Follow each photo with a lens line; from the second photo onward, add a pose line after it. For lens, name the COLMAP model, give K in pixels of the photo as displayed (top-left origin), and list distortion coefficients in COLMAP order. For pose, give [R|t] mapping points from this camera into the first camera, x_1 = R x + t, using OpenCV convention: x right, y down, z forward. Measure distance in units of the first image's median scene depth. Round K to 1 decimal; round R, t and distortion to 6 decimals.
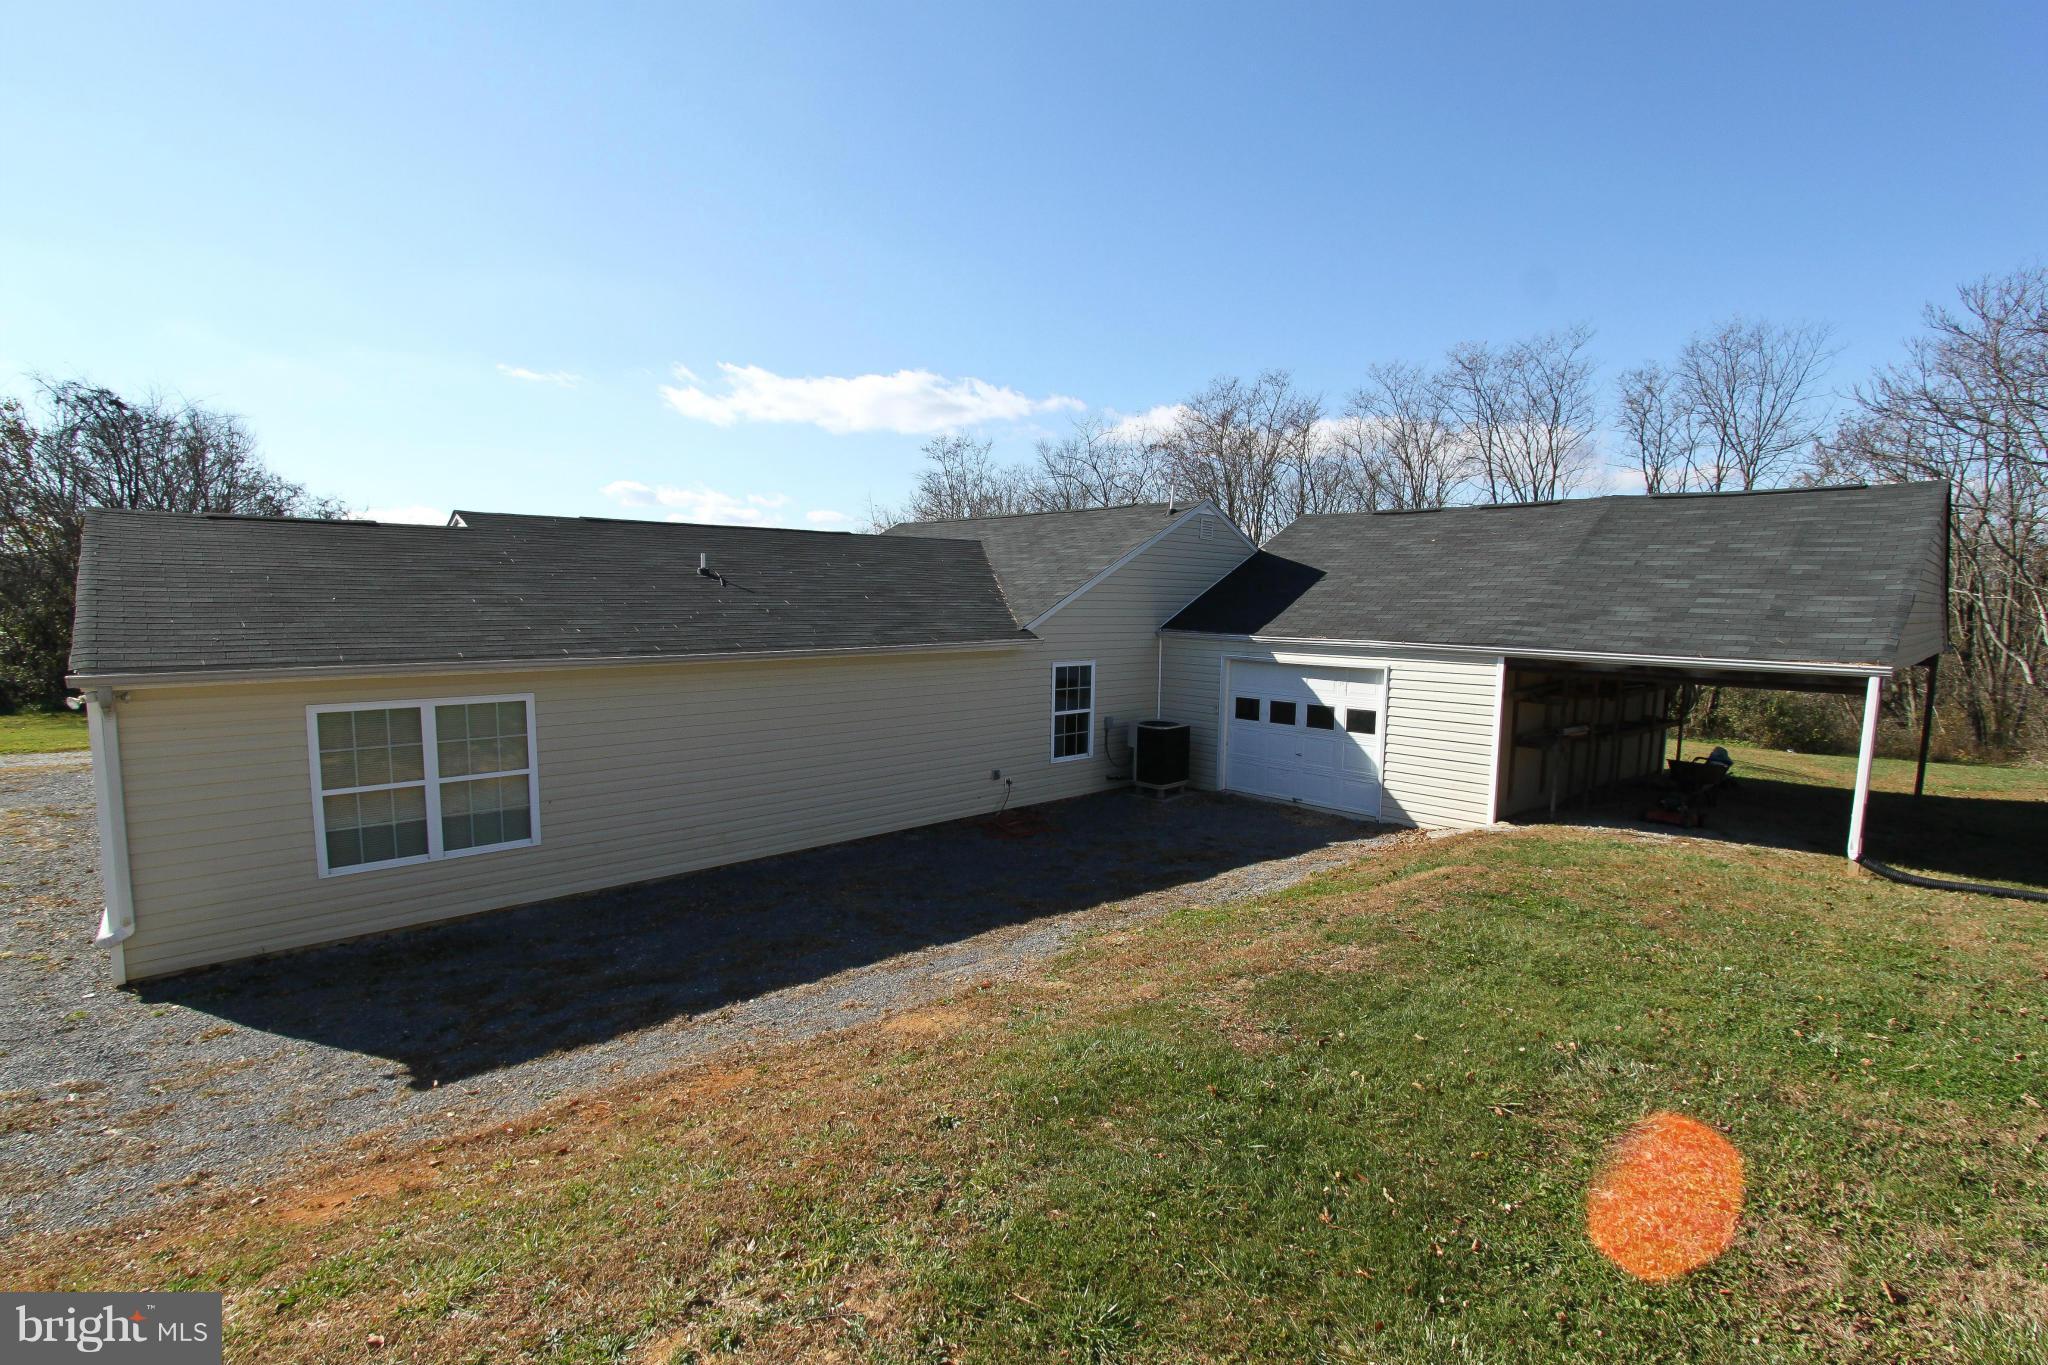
lens RADIAL K [[933.3, 0, 1016.3], [0, 933.3, 699.4], [0, 0, 1]] dist [-0.025036, 0.003658]
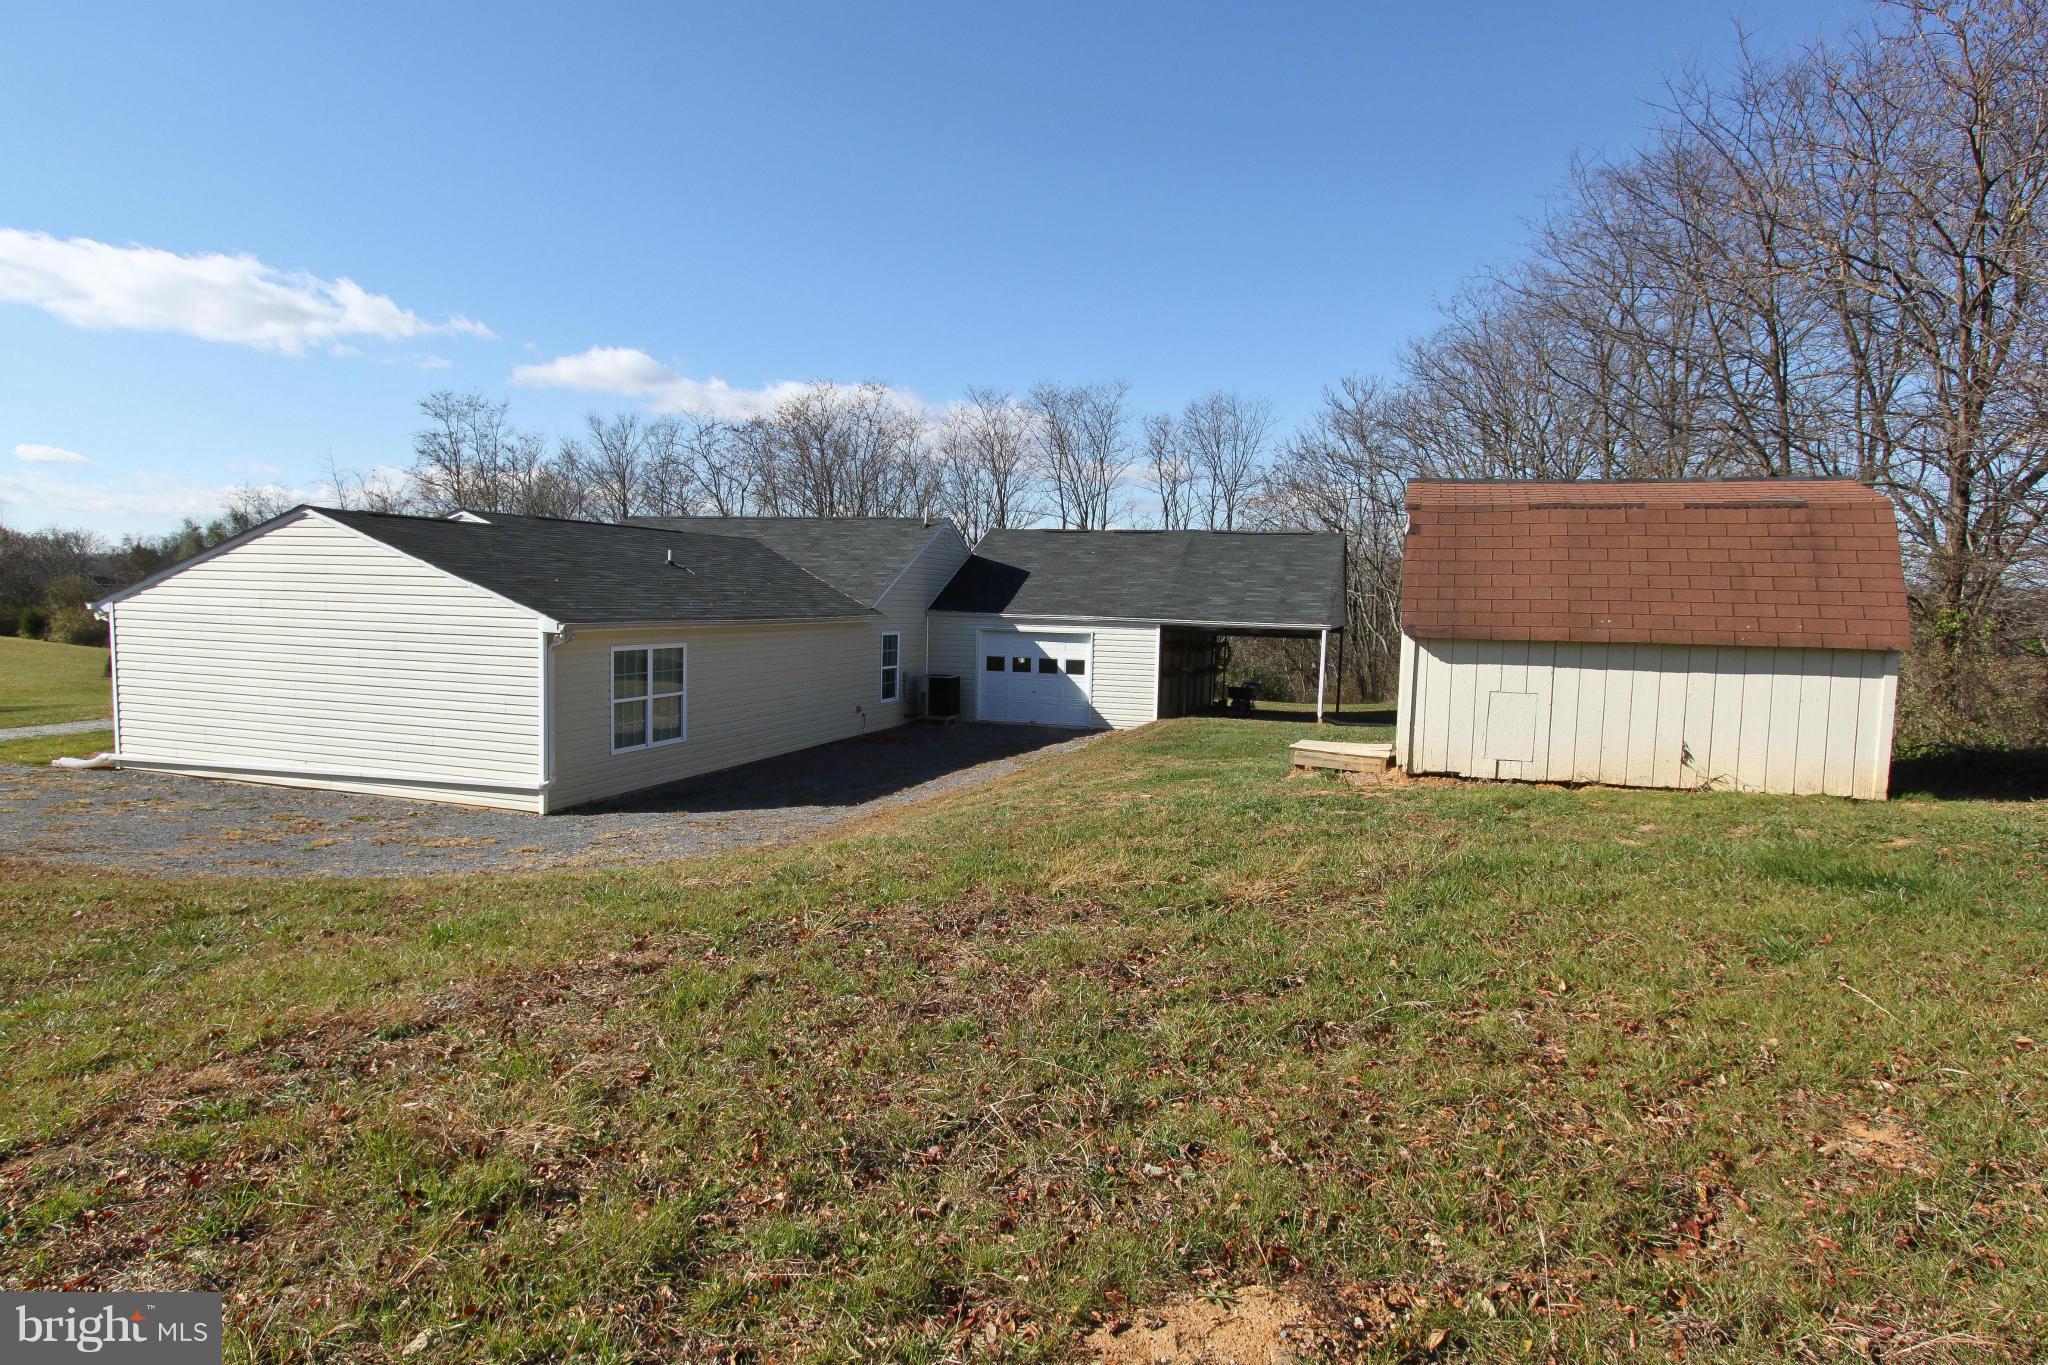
lens RADIAL K [[1096.7, 0, 1026.0], [0, 1096.7, 677.5], [0, 0, 1]] dist [0.004569, 0.001798]
pose [[0.869519, -0.023995, 0.493316, -0.614475], [0.036867, 0.999186, -0.016381, 0.067475], [-0.492521, 0.032431, 0.869696, -0.579833]]
